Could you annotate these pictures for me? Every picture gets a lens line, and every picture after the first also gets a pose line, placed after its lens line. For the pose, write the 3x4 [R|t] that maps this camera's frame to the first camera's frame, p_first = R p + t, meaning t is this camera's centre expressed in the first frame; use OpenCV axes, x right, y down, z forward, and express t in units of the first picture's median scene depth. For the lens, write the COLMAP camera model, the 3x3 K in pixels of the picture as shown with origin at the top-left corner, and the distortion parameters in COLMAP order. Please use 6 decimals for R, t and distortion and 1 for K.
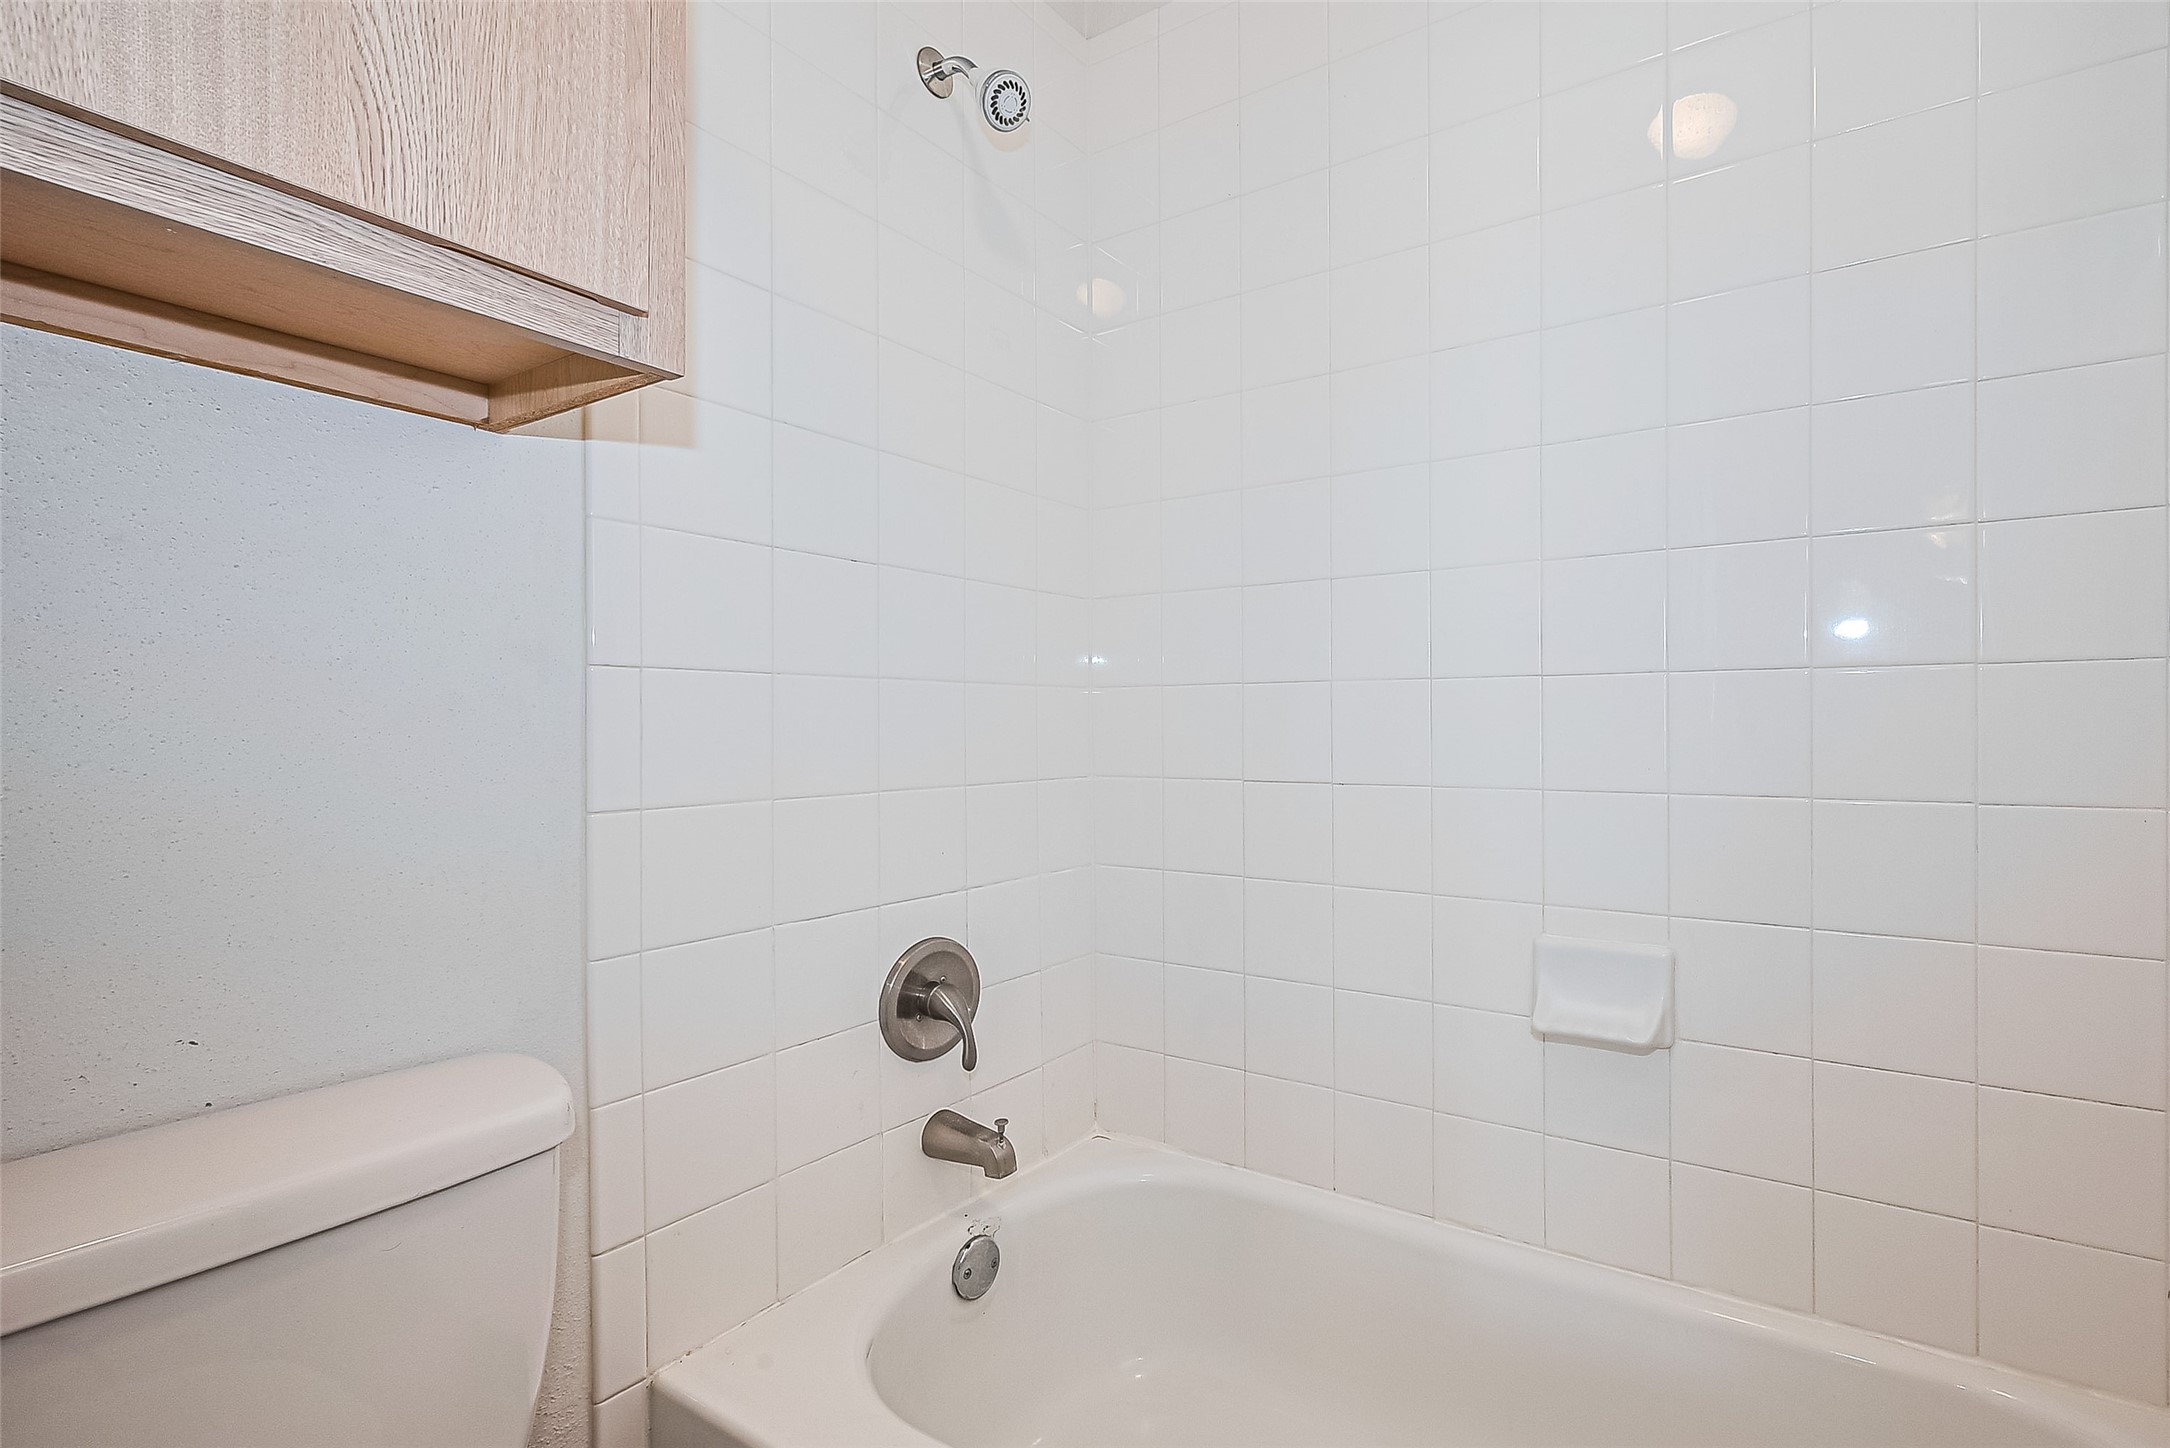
lens RADIAL K [[880.4, 0, 1110.5], [0, 880.4, 720.0], [0, 0, 1]] dist [-0.002030, -0.000564]
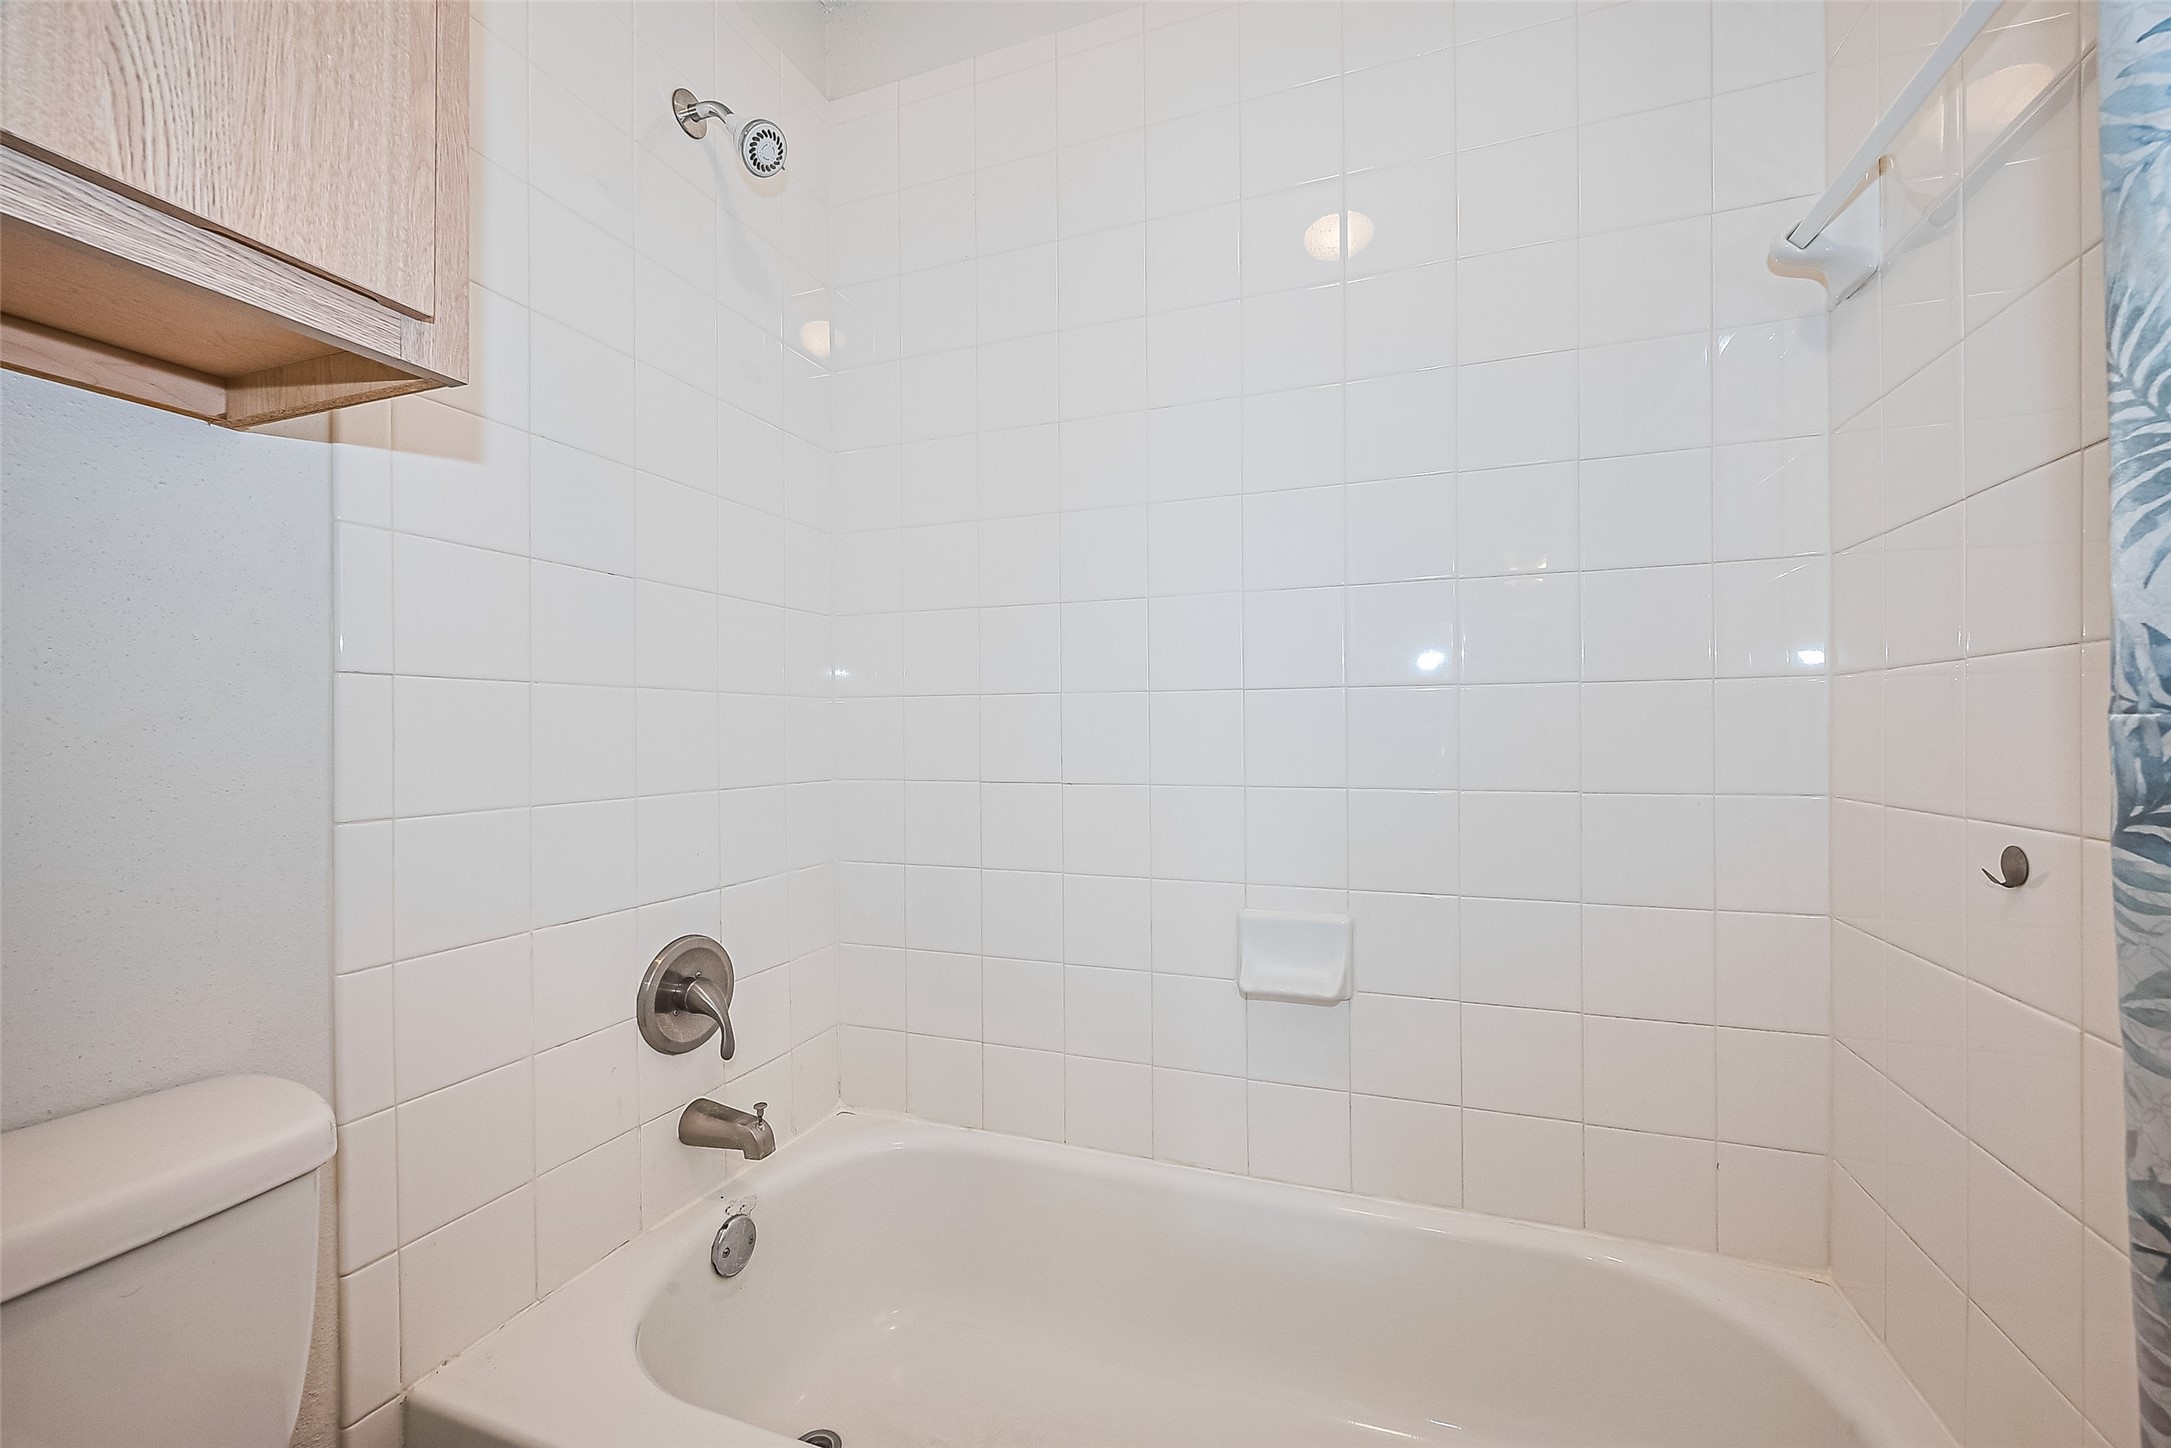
lens RADIAL K [[793.5, 0, 1125.8], [0, 793.5, 722.5], [0, 0, 1]] dist [-0.001940, 0.000308]
pose [[0.985790, -0.000573, 0.167982, 0.103842], [0.001168, 0.999993, -0.003446, -0.001963], [-0.167979, 0.003593, 0.985784, -0.014319]]
